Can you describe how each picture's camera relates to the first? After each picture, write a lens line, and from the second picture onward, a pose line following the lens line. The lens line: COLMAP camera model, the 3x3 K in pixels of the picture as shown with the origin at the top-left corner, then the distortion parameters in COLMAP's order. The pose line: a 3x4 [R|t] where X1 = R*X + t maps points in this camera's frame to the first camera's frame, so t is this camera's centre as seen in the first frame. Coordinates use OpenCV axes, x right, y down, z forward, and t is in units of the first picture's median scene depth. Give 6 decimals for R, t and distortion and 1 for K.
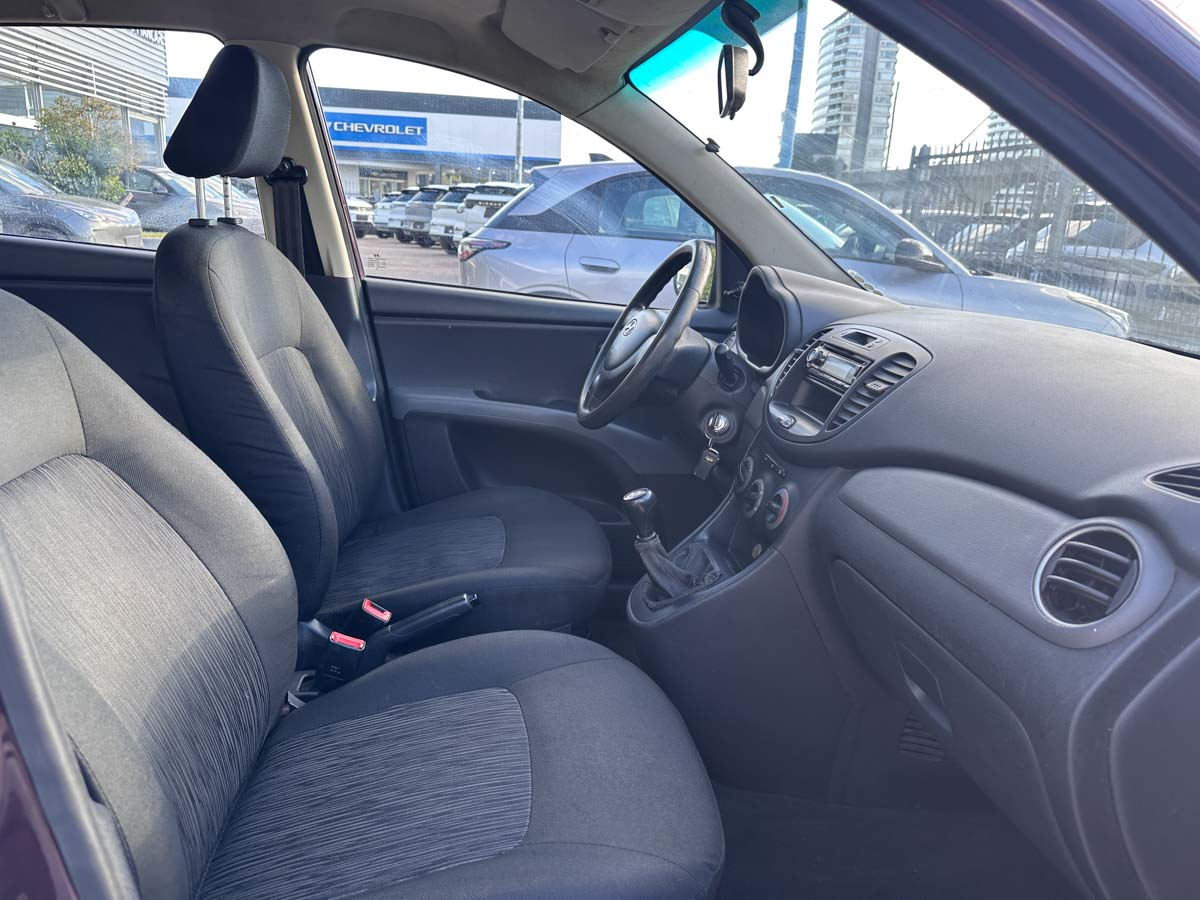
lens RADIAL K [[837.1, 0, 600.0], [0, 837.1, 450.0], [0, 0, 1]] dist [0.102811, -0.150399]
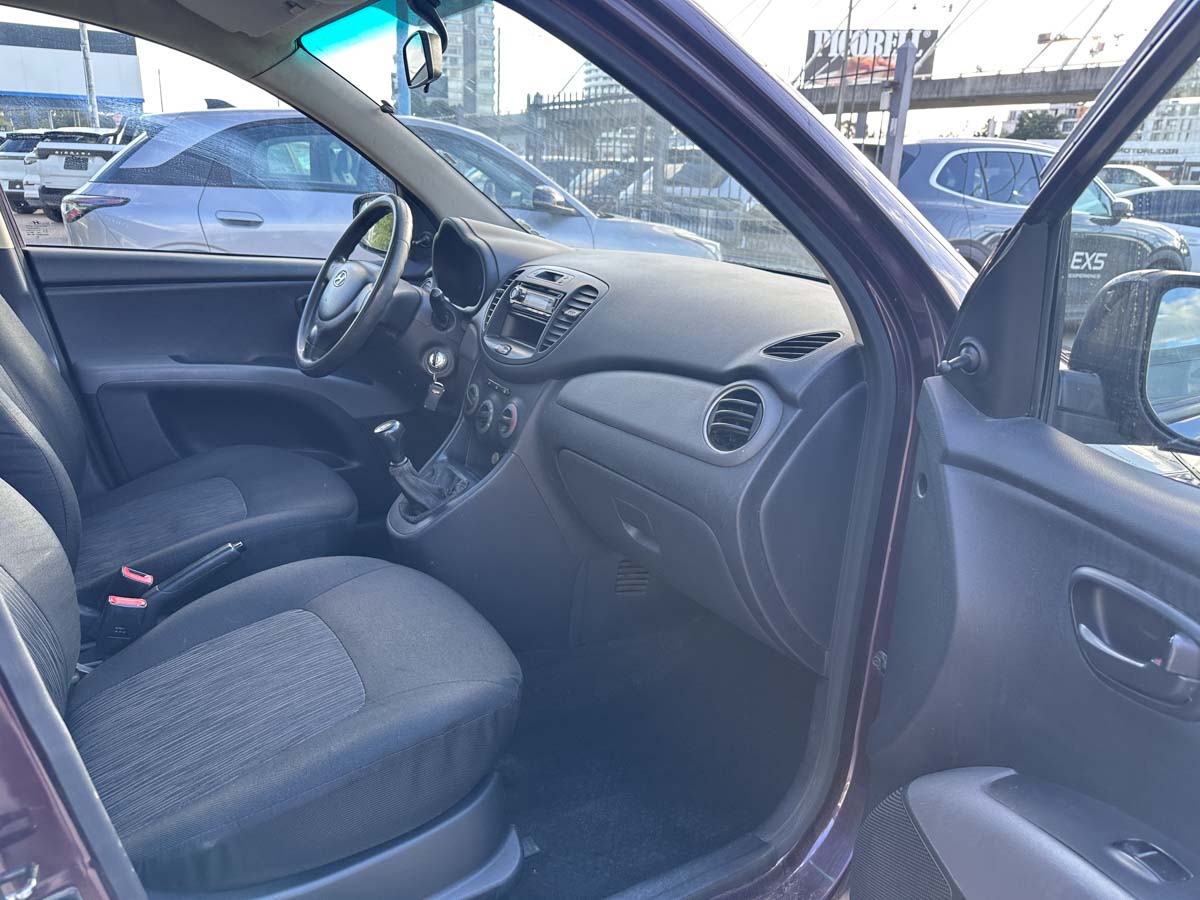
lens RADIAL K [[837.6, 0, 600.0], [0, 837.6, 450.0], [0, 0, 1]] dist [0.098174, -0.120693]
pose [[0.913422, -0.147856, 0.379208, -0.114121], [0.125449, 0.988598, 0.083287, 0.022736], [-0.387199, -0.028505, 0.921556, -0.149664]]
